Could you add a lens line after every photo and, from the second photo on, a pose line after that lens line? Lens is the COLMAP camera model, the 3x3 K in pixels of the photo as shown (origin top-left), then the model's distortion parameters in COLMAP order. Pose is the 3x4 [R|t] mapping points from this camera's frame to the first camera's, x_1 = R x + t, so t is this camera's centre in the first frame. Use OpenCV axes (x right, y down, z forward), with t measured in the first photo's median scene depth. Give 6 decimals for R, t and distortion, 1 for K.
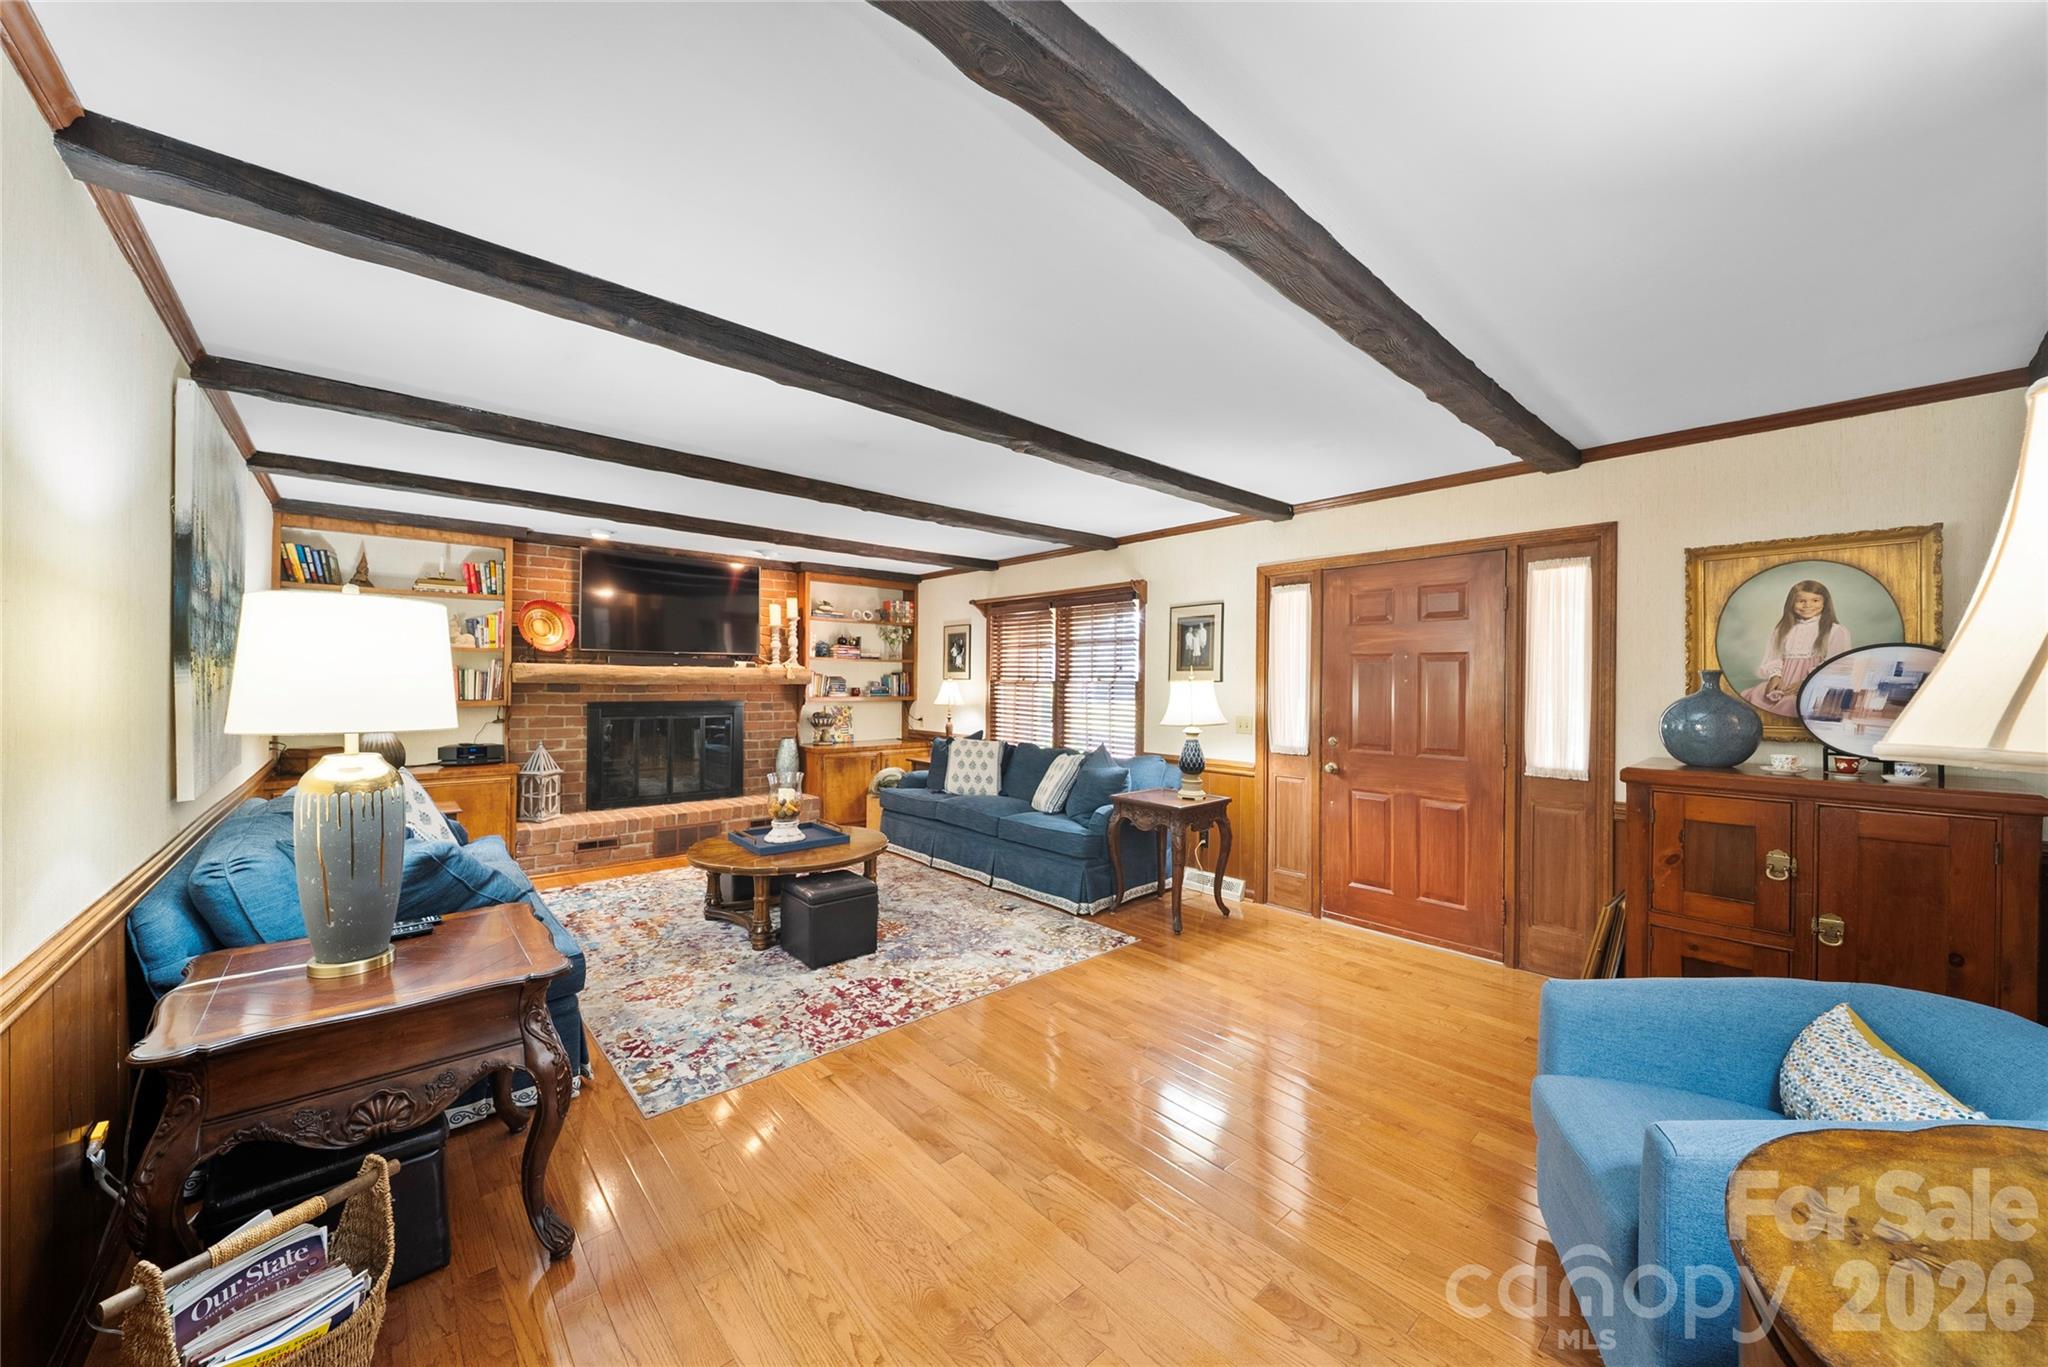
lens RADIAL K [[733.8, 0, 1015.2], [0, 733.8, 685.7], [0, 0, 1]] dist [0.016570, -0.000010]
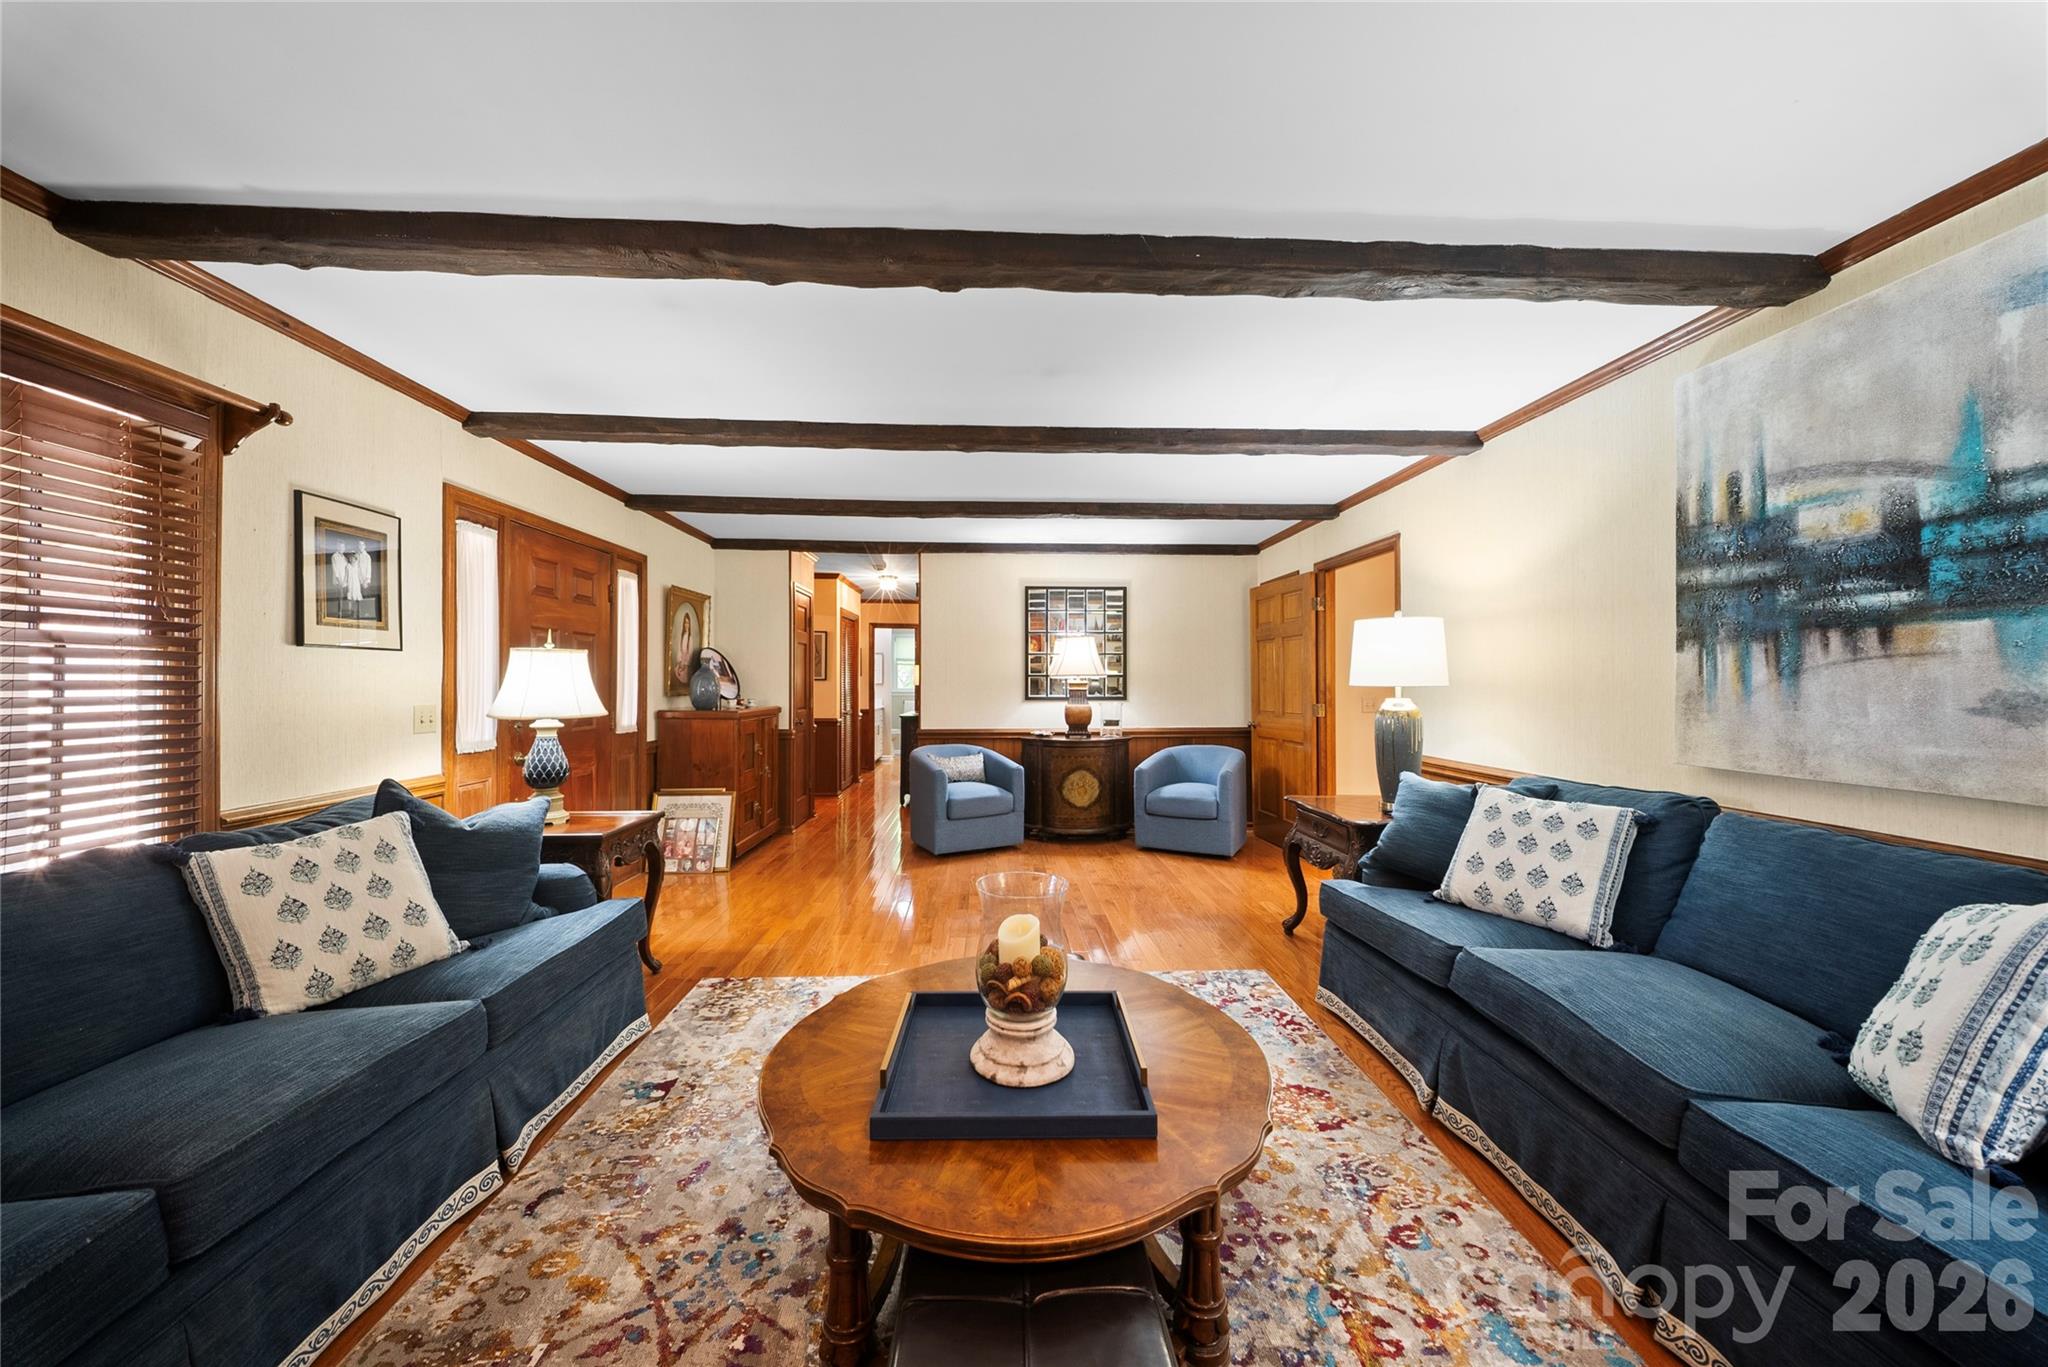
lens RADIAL K [[710.1, 0, 1024.0], [0, 710.1, 683.5], [0, 0, 1]] dist [0.000486, 0.000015]
pose [[-0.782784, -0.007357, 0.622249, -0.546780], [-0.002873, 0.999962, 0.008209, 0.016622], [-0.622286, 0.004638, -0.782776, 1.305937]]
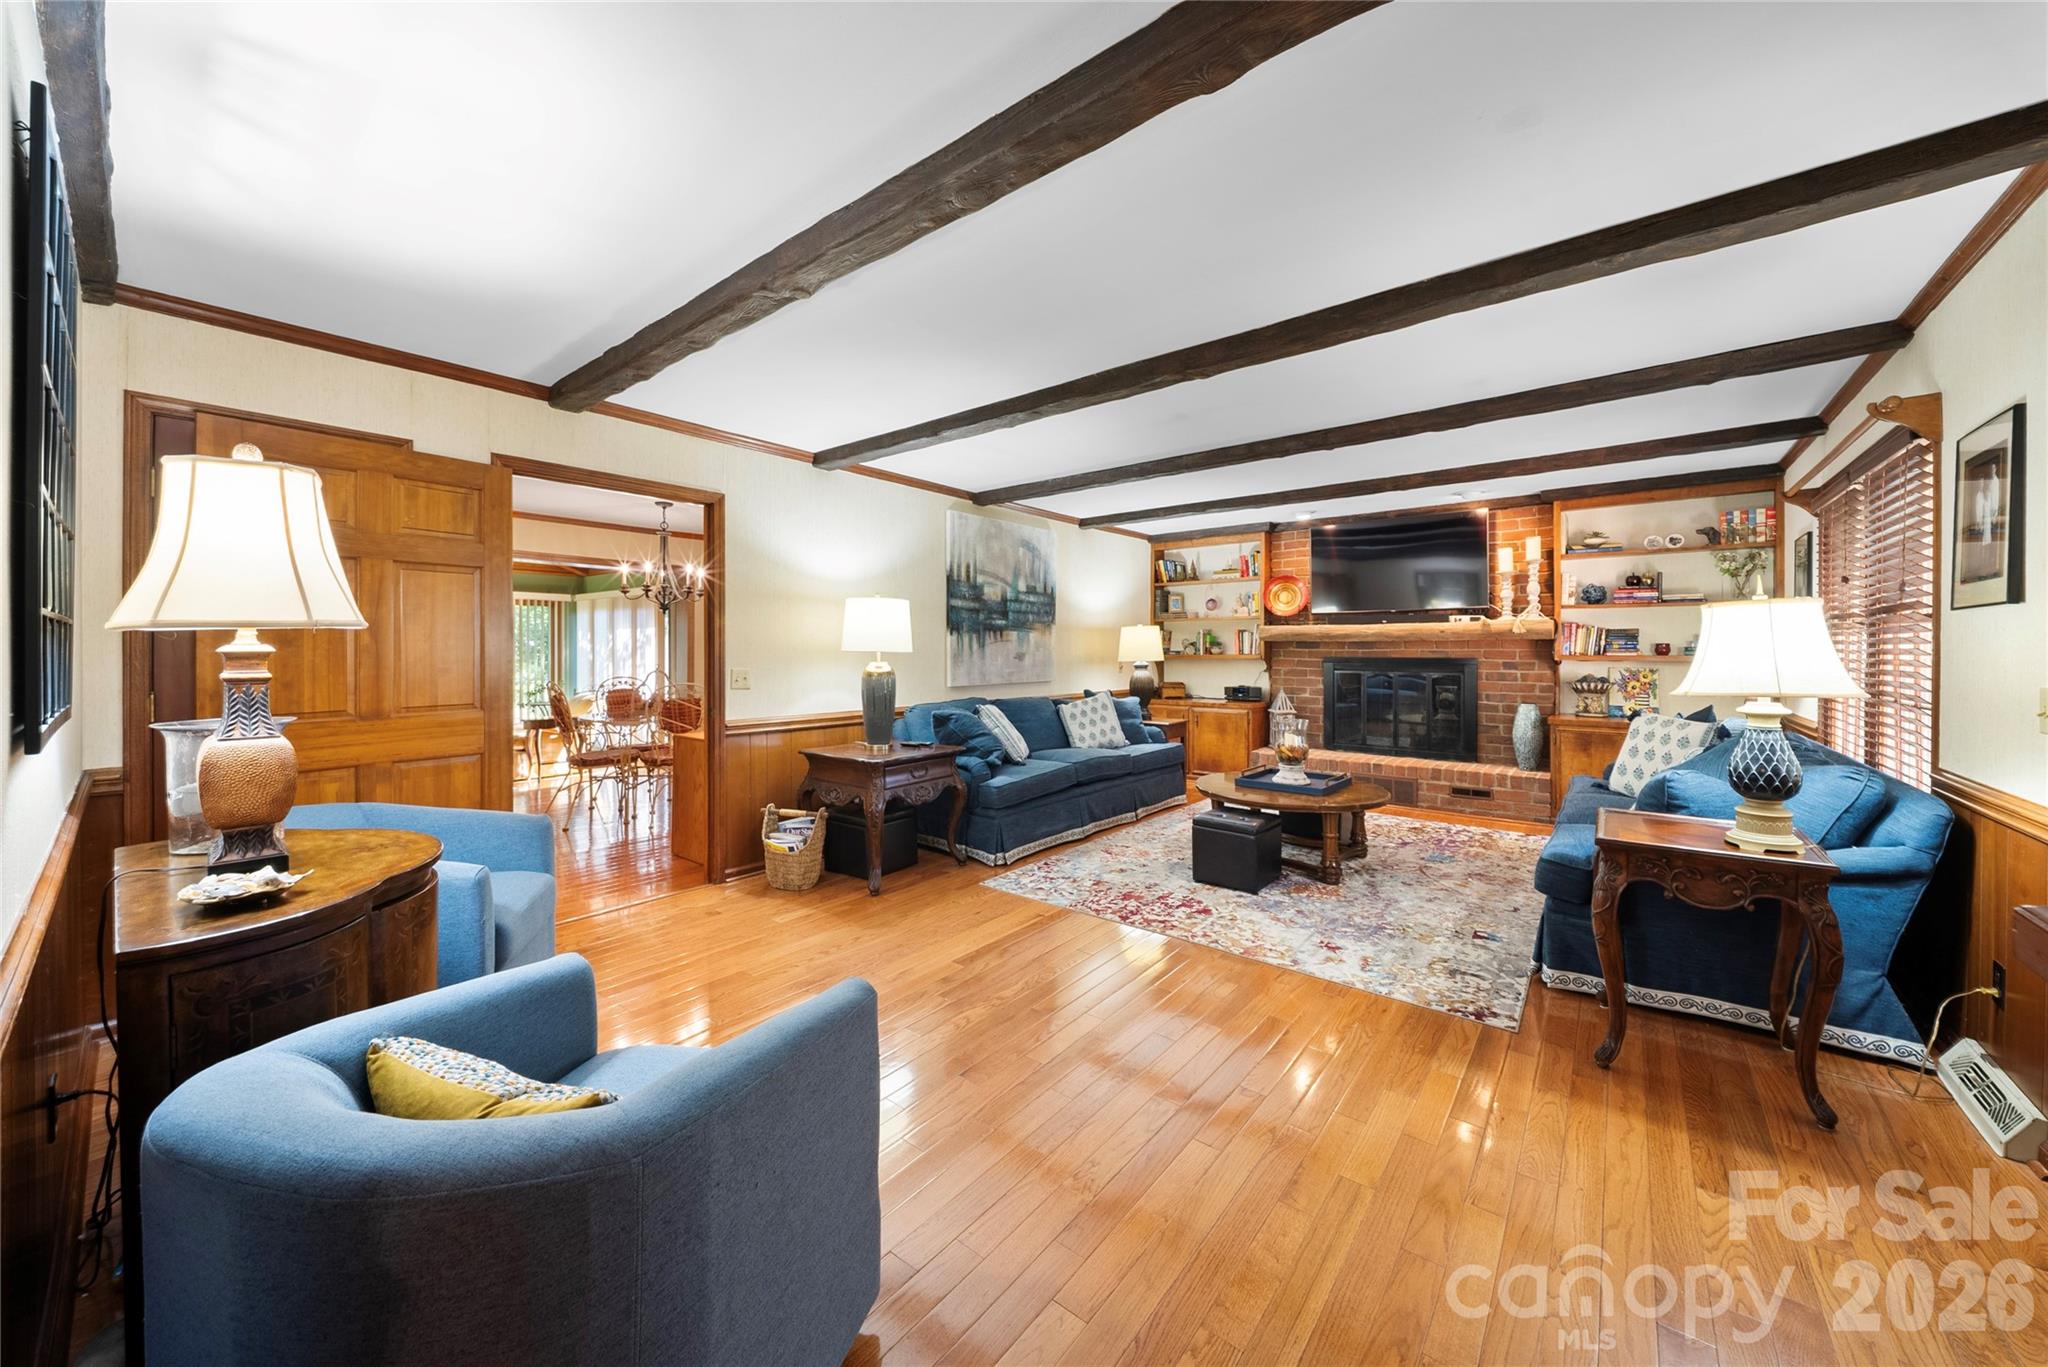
lens RADIAL K [[724.1, 0, 1028.5], [0, 724.1, 661.1], [0, 0, 1]] dist [0.000400, -0.000055]
pose [[0.164564, 0.008202, -0.986332, 0.660302], [-0.004065, 0.999963, 0.007637, 0.029248], [0.986358, 0.002753, 0.164591, 0.465874]]
